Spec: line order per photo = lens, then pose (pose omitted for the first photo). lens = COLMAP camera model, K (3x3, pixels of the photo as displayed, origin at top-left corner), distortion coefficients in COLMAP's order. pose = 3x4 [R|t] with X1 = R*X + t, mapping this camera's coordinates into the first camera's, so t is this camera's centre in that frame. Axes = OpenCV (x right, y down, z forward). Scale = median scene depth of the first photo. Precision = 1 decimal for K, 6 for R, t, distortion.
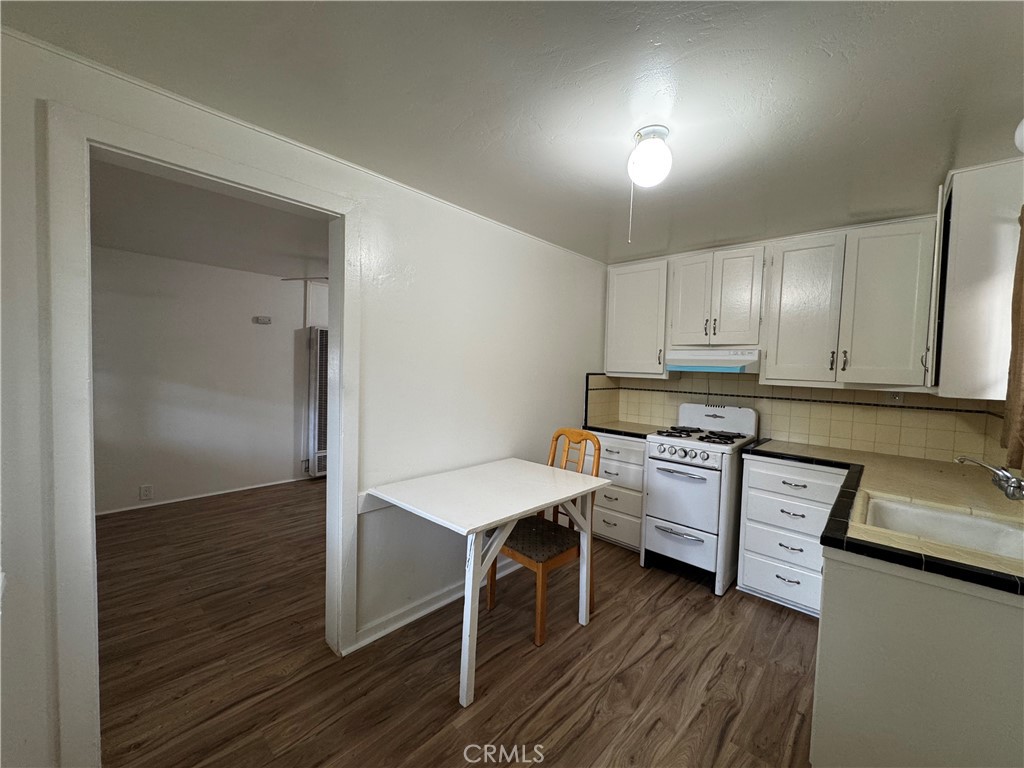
lens RADIAL K [[409.4, 0, 513.6], [0, 409.4, 381.5], [0, 0, 1]] dist [-0.002200, -0.000025]
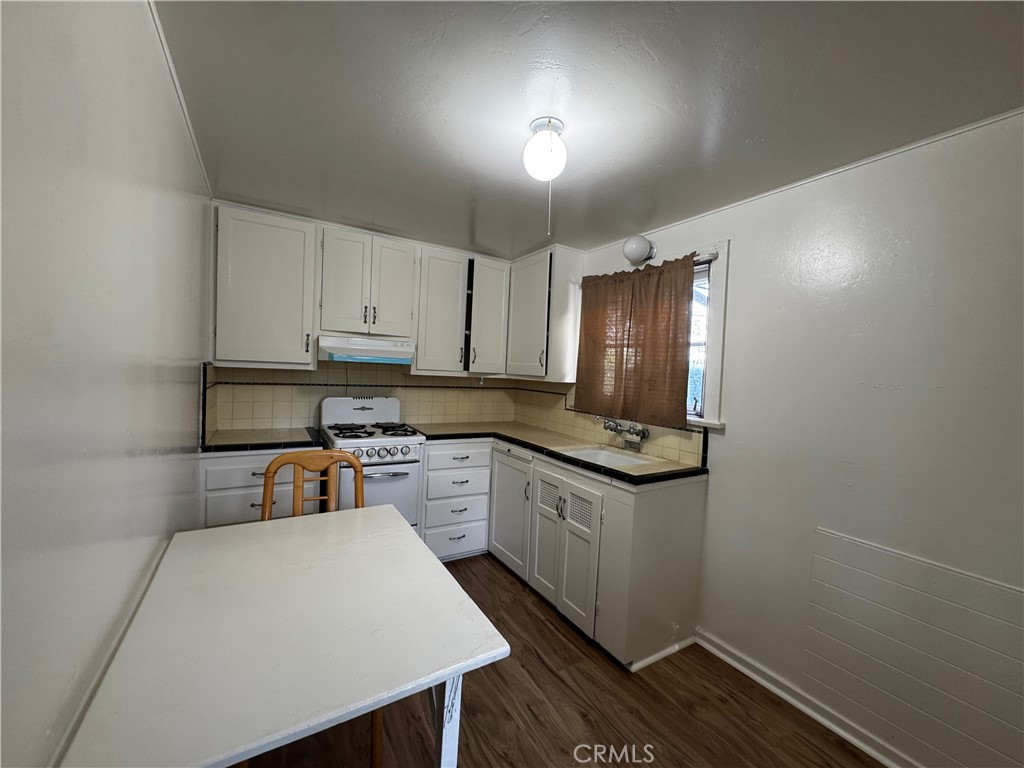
lens RADIAL K [[409.4, 0, 513.6], [0, 409.4, 381.5], [0, 0, 1]] dist [-0.002200, -0.000025]
pose [[0.275559, -0.047194, 0.960125, -0.404813], [0.000041, 0.998795, 0.049083, -0.031081], [-0.961284, -0.013486, 0.275229, 0.503193]]
